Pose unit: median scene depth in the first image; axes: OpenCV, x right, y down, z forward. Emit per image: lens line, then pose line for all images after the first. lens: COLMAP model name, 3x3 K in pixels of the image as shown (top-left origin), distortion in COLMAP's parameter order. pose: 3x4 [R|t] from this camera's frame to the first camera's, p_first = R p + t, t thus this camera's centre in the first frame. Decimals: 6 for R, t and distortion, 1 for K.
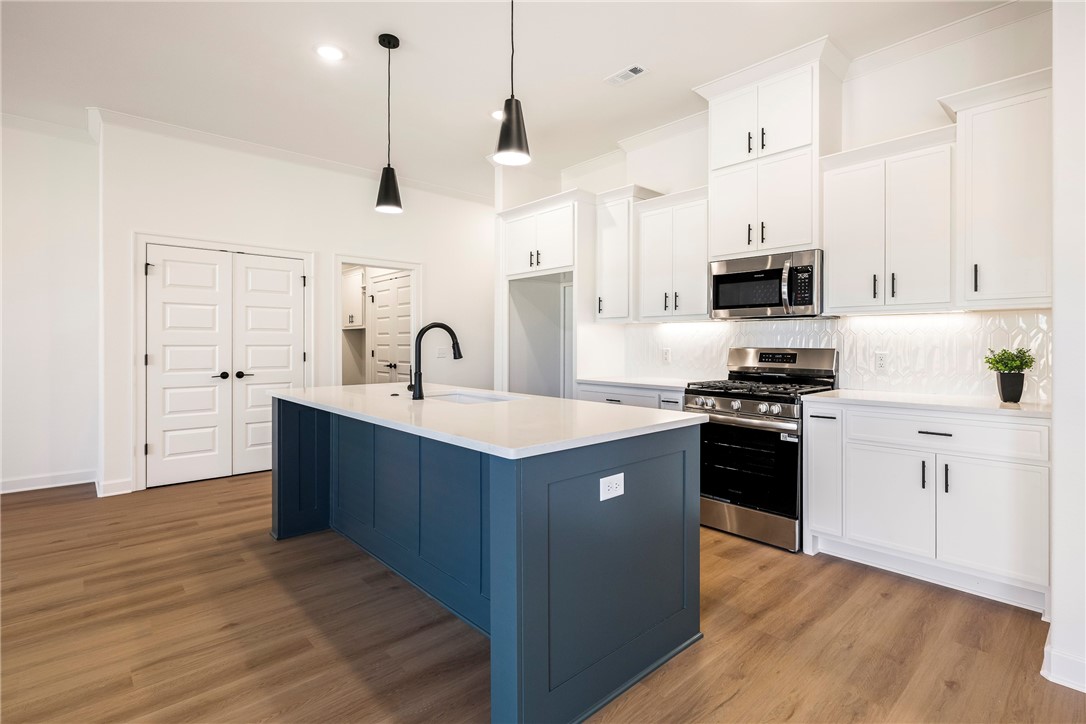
lens RADIAL K [[515.1, 0, 544.1], [0, 515.1, 350.3], [0, 0, 1]] dist [-0.002262, 0.000299]
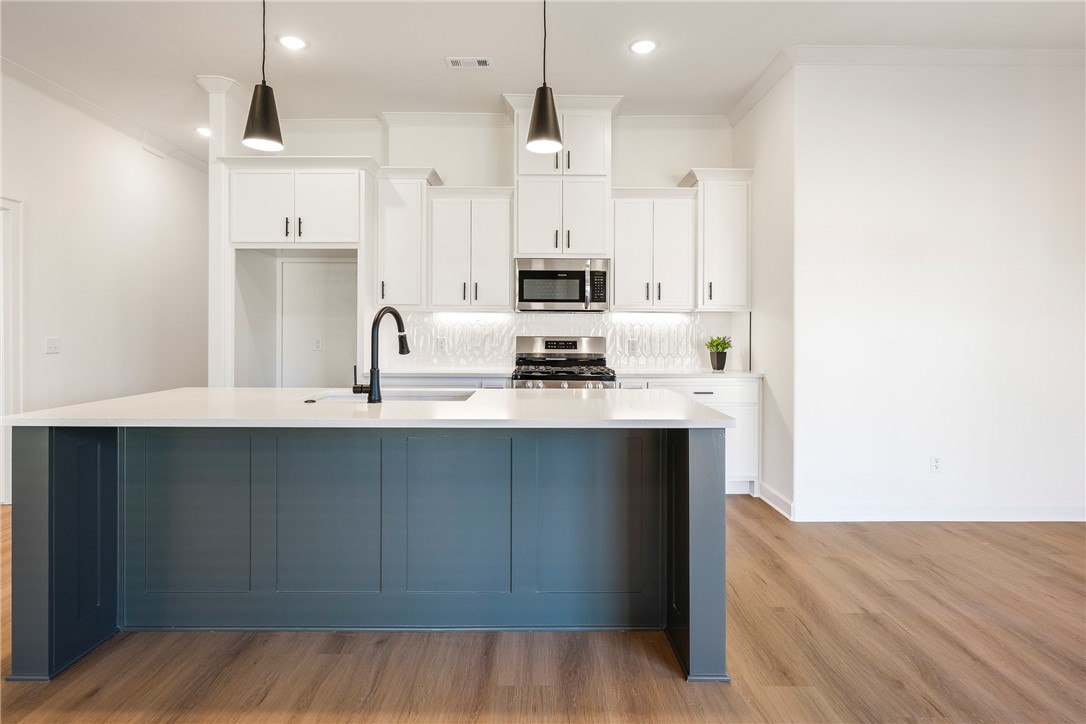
lens RADIAL K [[548.2, 0, 541.5], [0, 548.2, 340.8], [0, 0, 1]] dist [-0.001482, 0.000817]
pose [[0.685780, -0.009960, 0.727741, -0.517522], [0.007057, 0.999950, 0.007035, -0.003796], [-0.727775, 0.000311, 0.685816, 0.172515]]
